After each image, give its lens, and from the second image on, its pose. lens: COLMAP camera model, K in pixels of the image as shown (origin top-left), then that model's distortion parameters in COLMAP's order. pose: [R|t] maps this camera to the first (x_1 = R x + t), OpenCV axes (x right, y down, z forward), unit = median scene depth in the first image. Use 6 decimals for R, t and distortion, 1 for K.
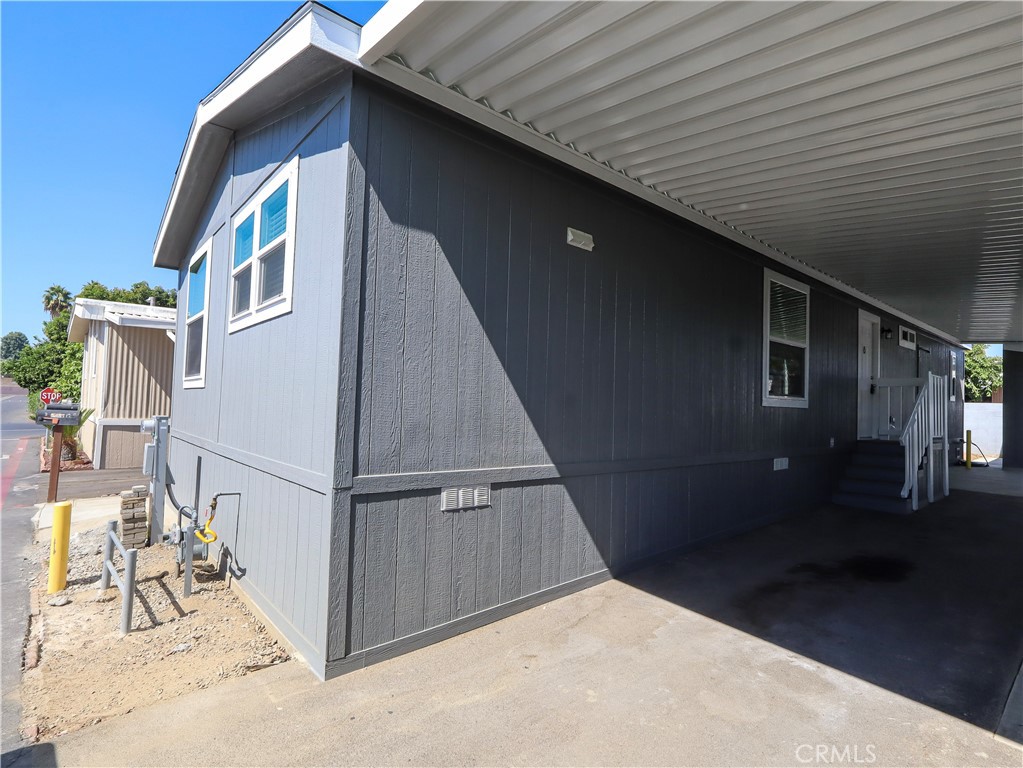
lens RADIAL K [[533.3, 0, 516.0], [0, 533.3, 382.1], [0, 0, 1]] dist [-0.003987, 0.002096]
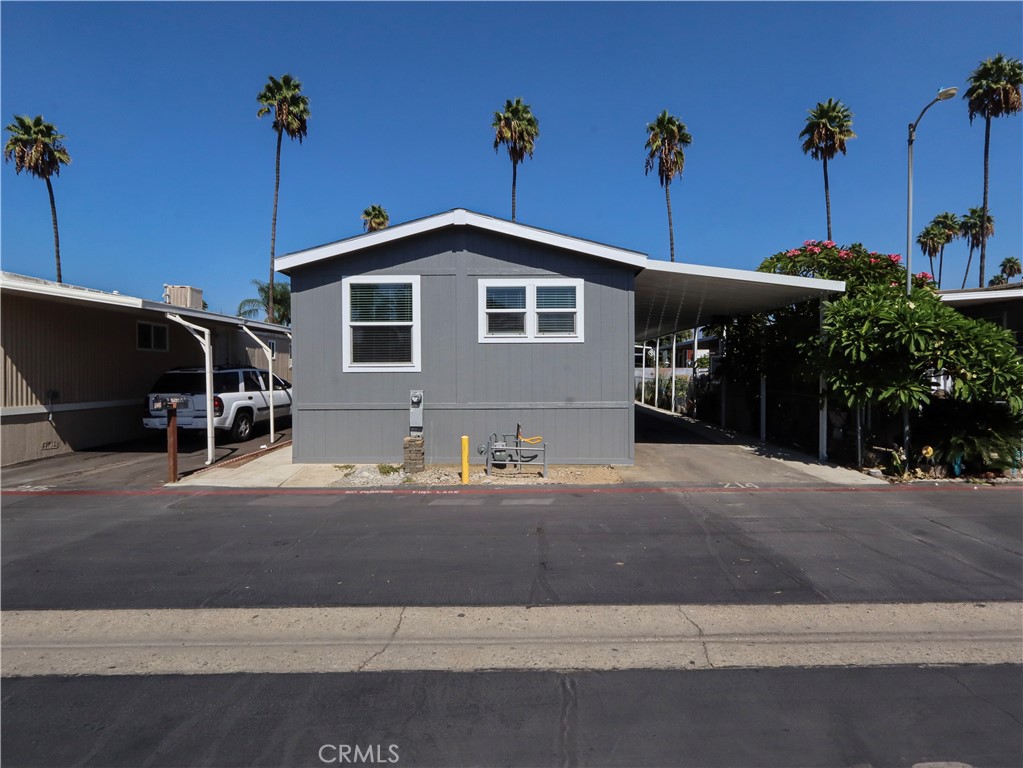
lens RADIAL K [[533.3, 0, 519.8], [0, 533.3, 382.4], [0, 0, 1]] dist [-0.003987, 0.002096]
pose [[0.649851, -0.039888, 0.759014, -1.398702], [-0.012748, 0.997910, 0.063356, -0.055203], [-0.759954, -0.050848, 0.647984, -0.228607]]
